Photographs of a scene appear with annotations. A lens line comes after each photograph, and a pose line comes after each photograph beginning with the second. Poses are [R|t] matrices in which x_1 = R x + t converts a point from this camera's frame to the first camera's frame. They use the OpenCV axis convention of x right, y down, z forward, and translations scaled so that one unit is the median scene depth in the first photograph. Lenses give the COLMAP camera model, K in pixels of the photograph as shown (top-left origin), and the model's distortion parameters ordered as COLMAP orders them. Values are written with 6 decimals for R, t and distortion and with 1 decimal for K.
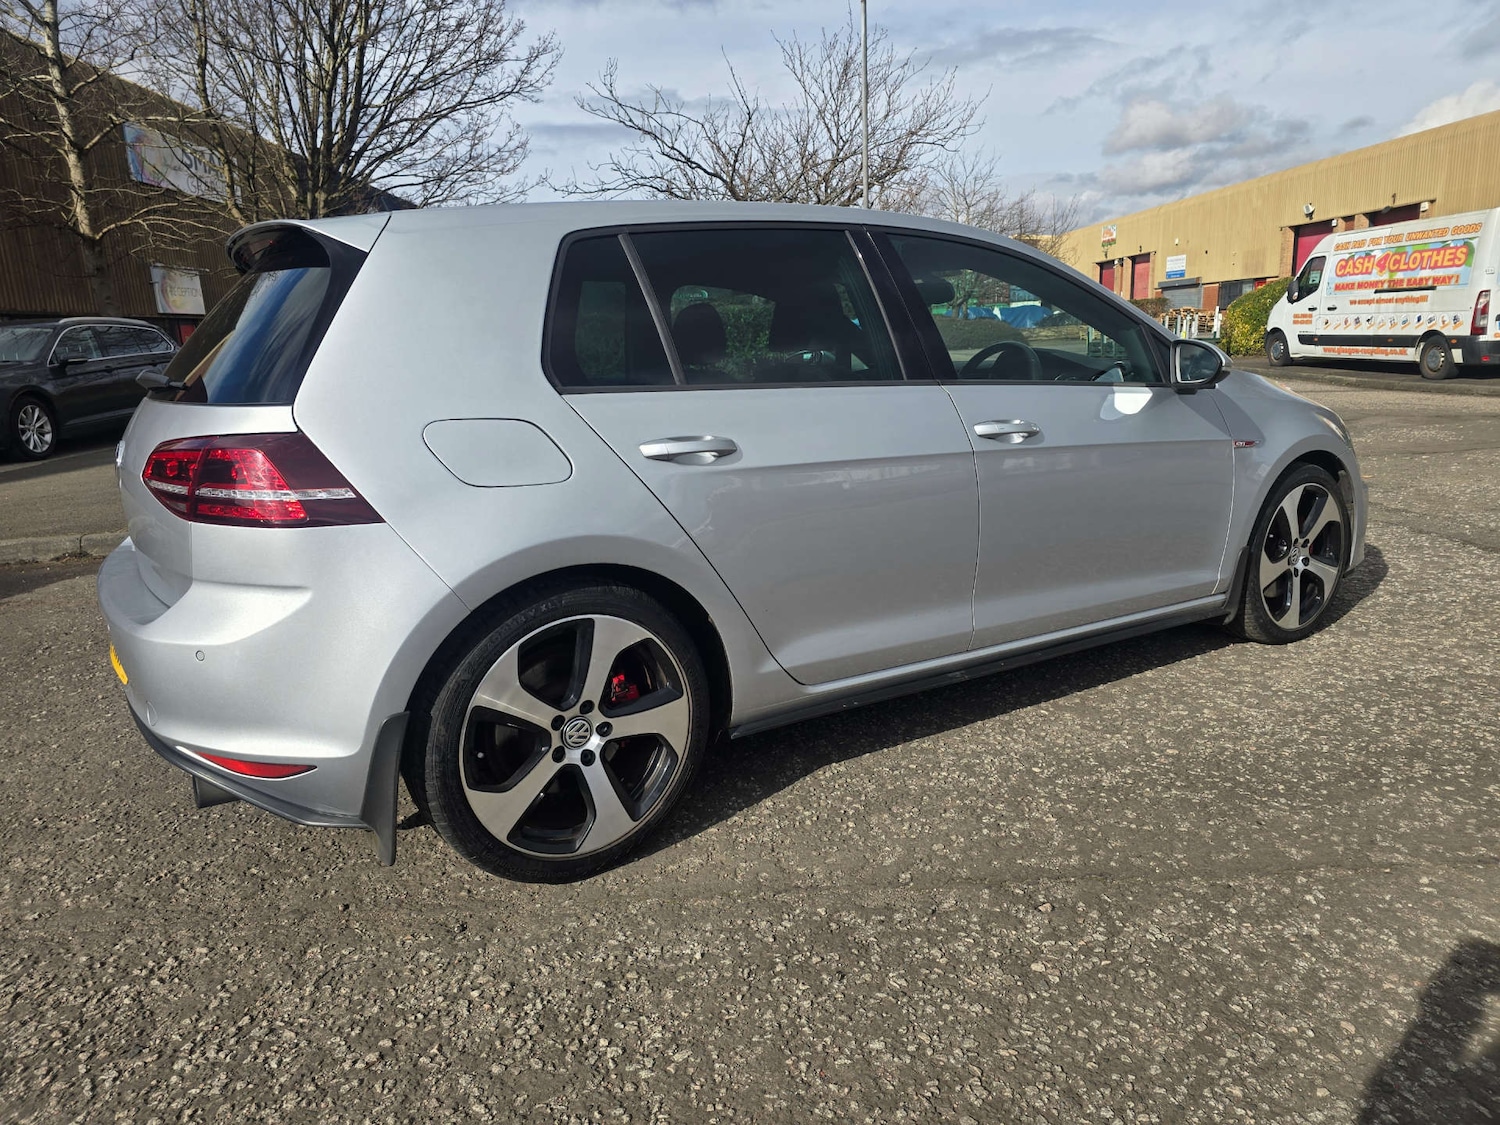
lens RADIAL K [[992.3, 0, 745.1], [0, 992.3, 552.2], [0, 0, 1]] dist [0.054483, -0.045912]
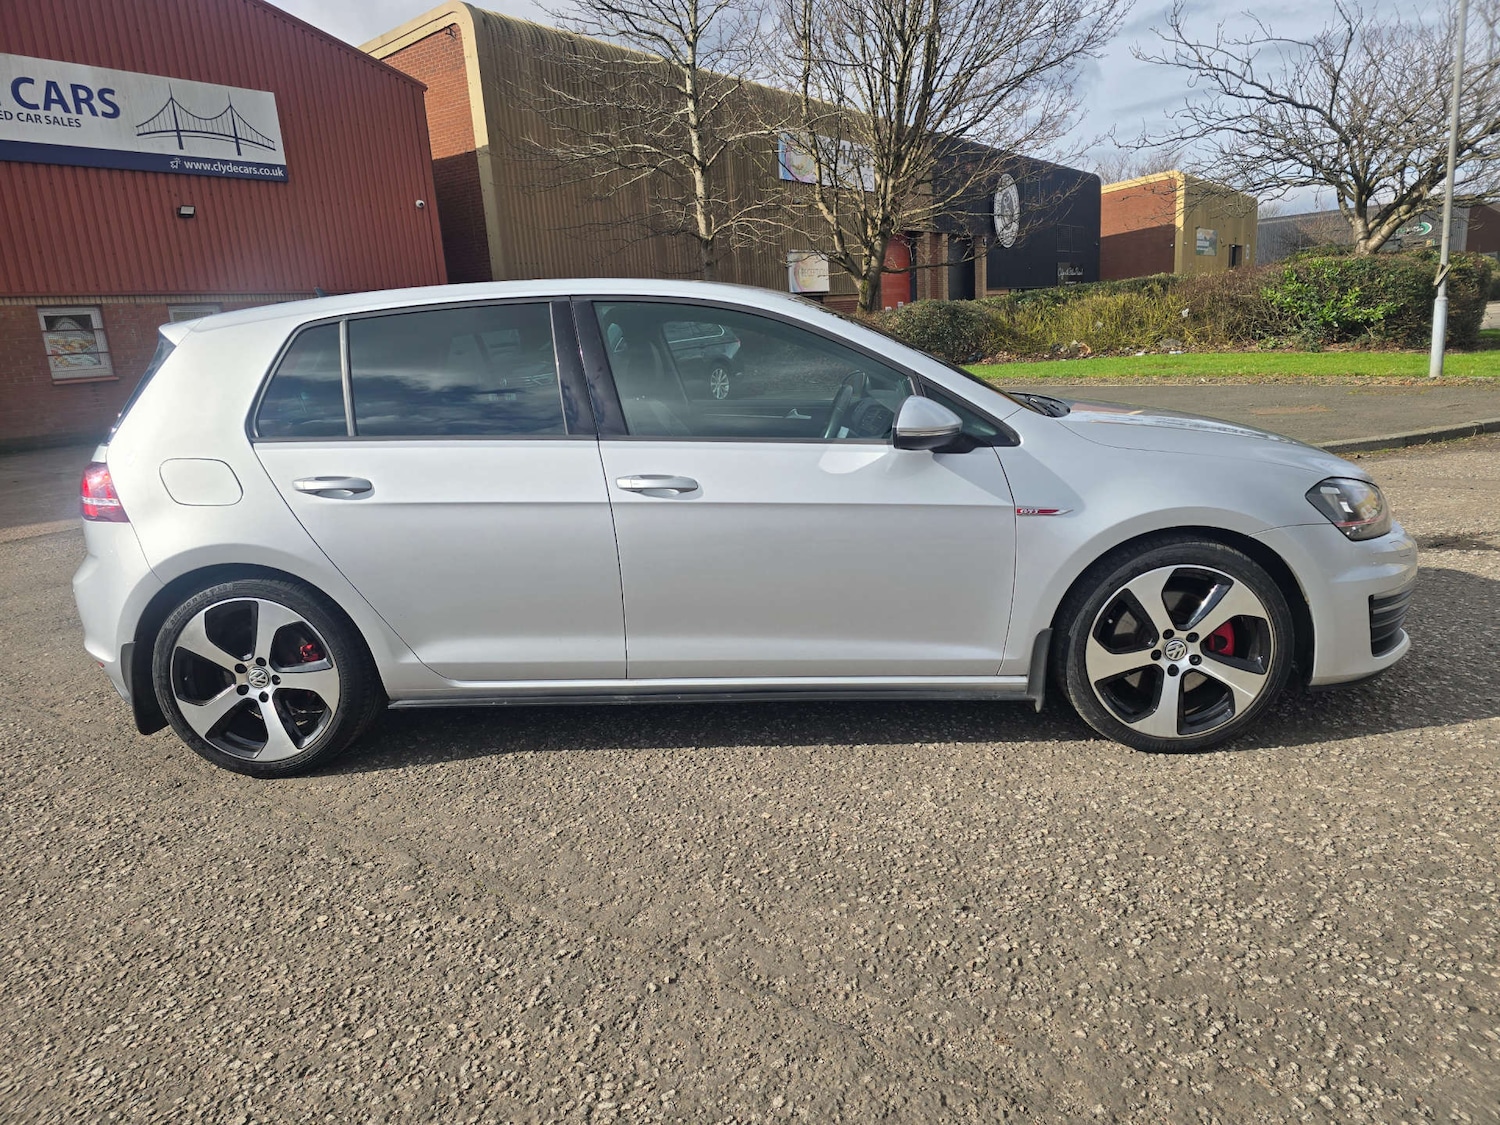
lens RADIAL K [[987.7, 0, 753.4], [0, 987.7, 564.1], [0, 0, 1]] dist [0.061398, -0.052913]
pose [[0.810286, 0.124492, -0.572659, 0.876174], [-0.094027, 0.992134, 0.082639, -0.121846], [0.578443, -0.013116, 0.815618, 0.168809]]
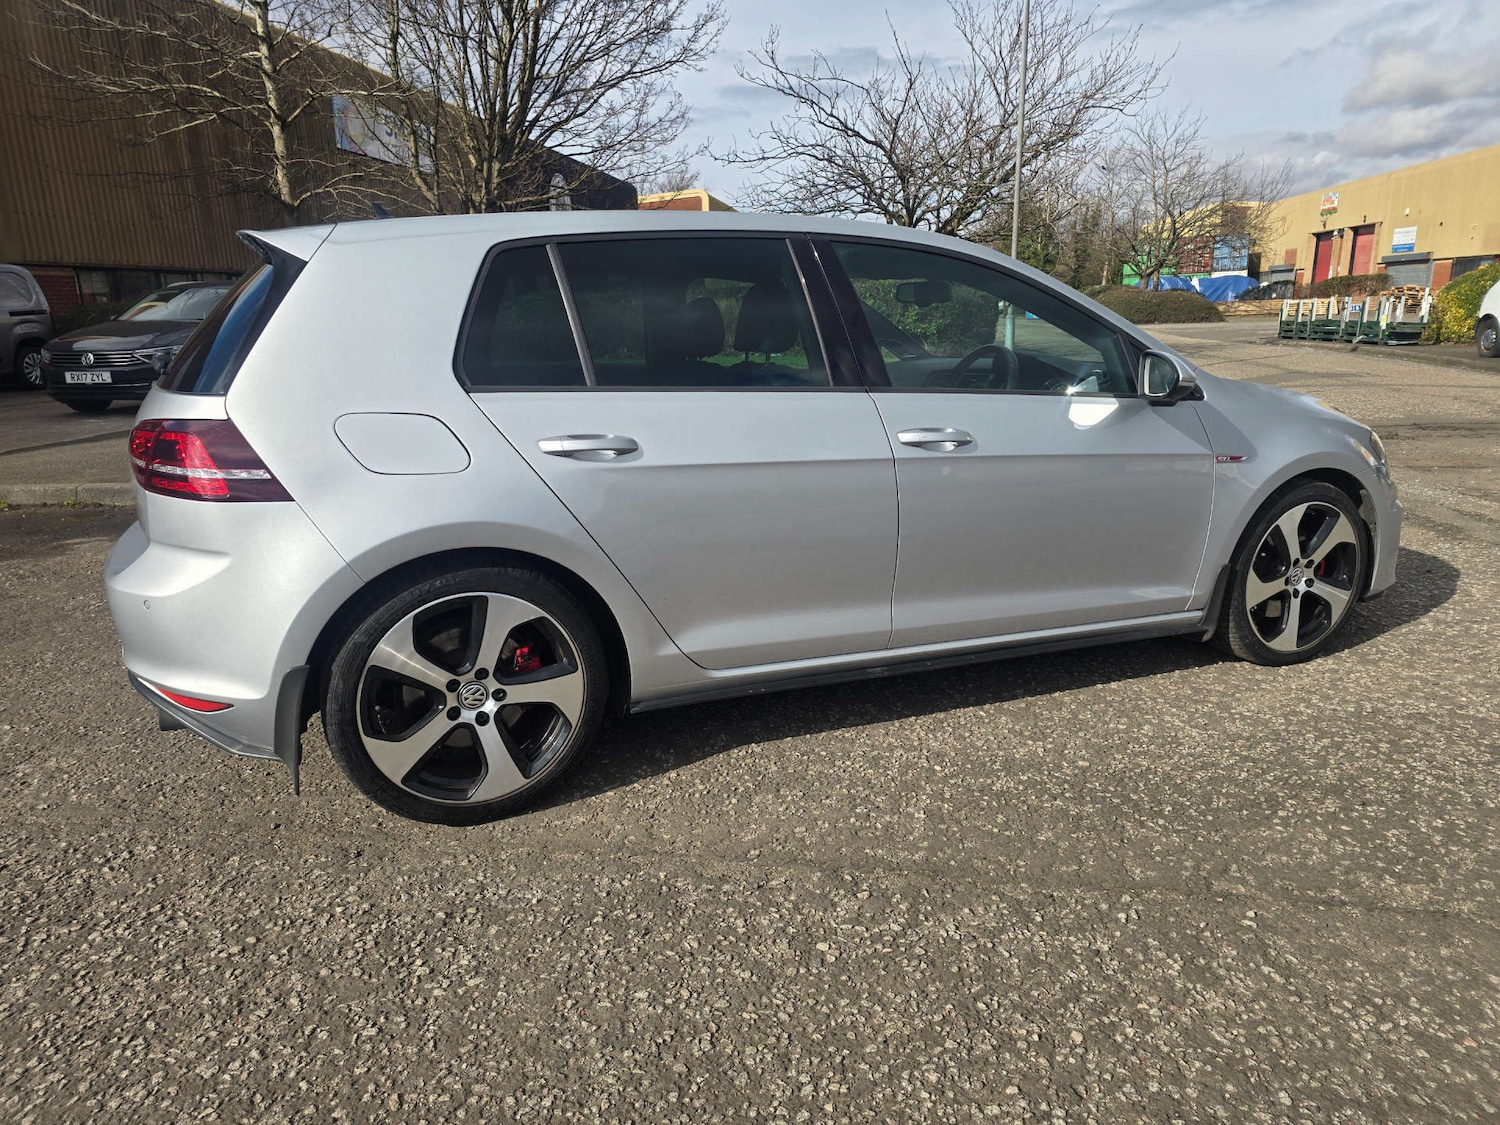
lens RADIAL K [[989.4, 0, 750.0], [0, 989.4, 562.5], [0, 0, 1]] dist [0.057721, -0.049163]
pose [[0.985359, 0.065478, -0.157419, 0.219400], [-0.058832, 0.997183, 0.046519, -0.028126], [0.160022, -0.036576, 0.986436, -0.037185]]
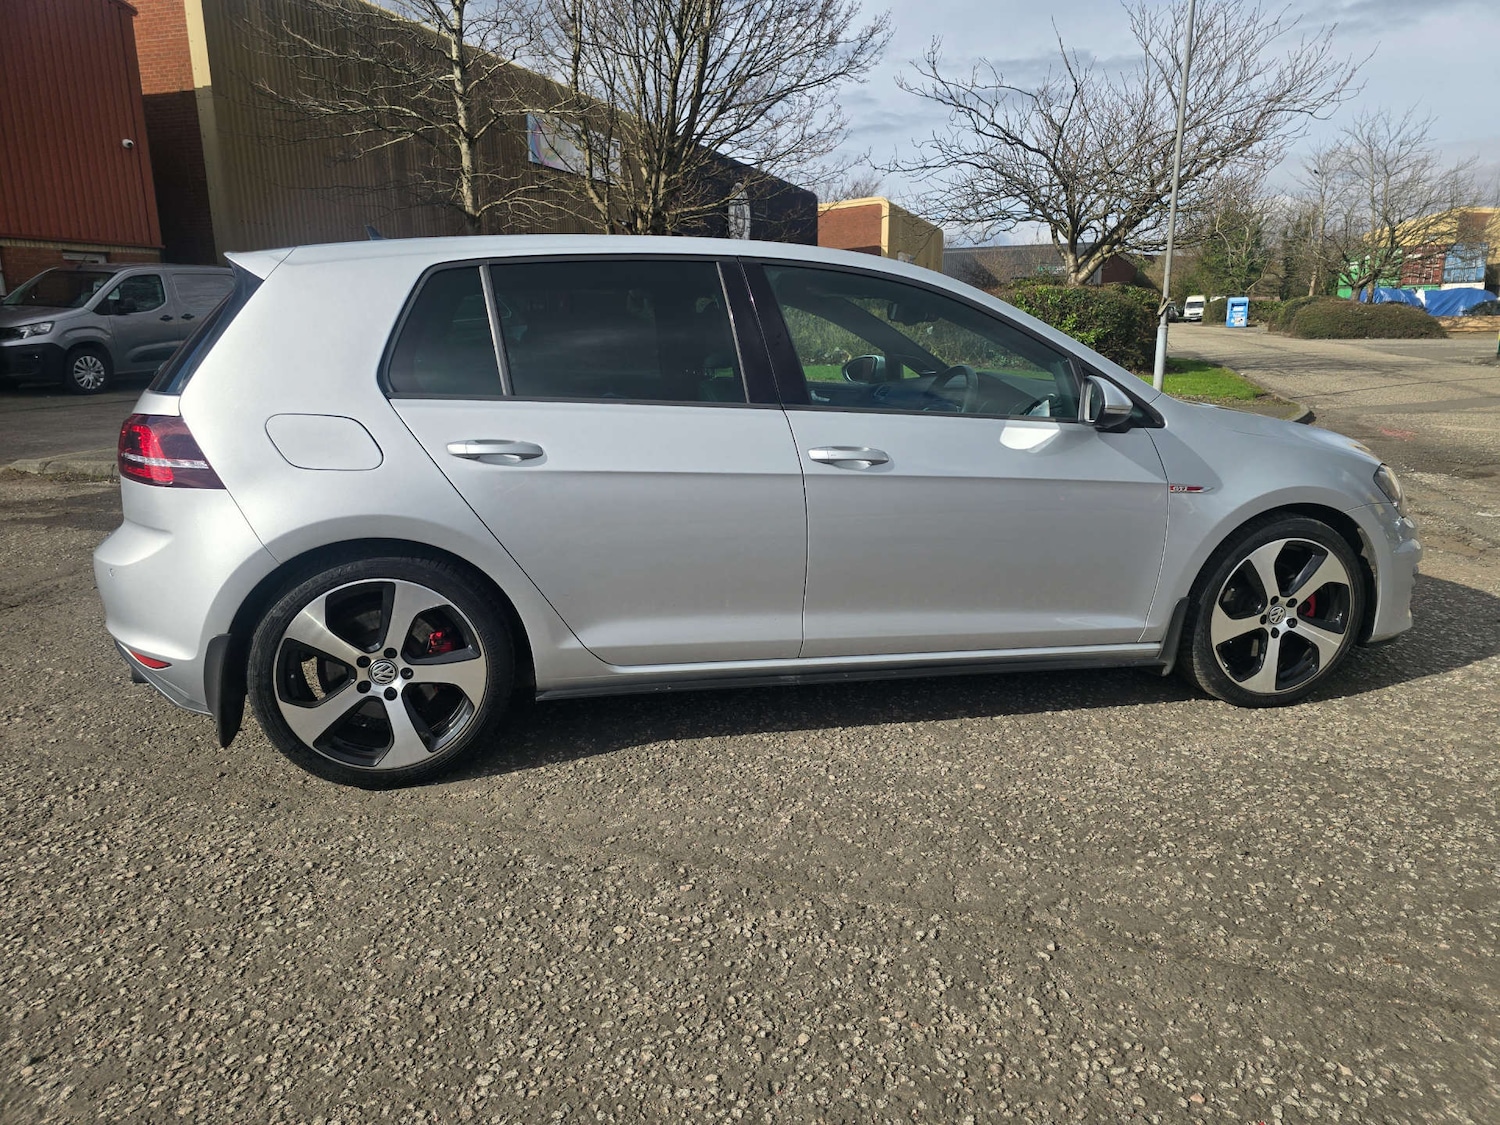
lens RADIAL K [[989.1, 0, 759.7], [0, 989.1, 551.7], [0, 0, 1]] dist [0.054755, -0.044413]
pose [[0.942104, 0.116087, -0.314587, 0.463200], [-0.107505, 0.993206, 0.044558, -0.052807], [0.317622, -0.008158, 0.948182, -0.019175]]
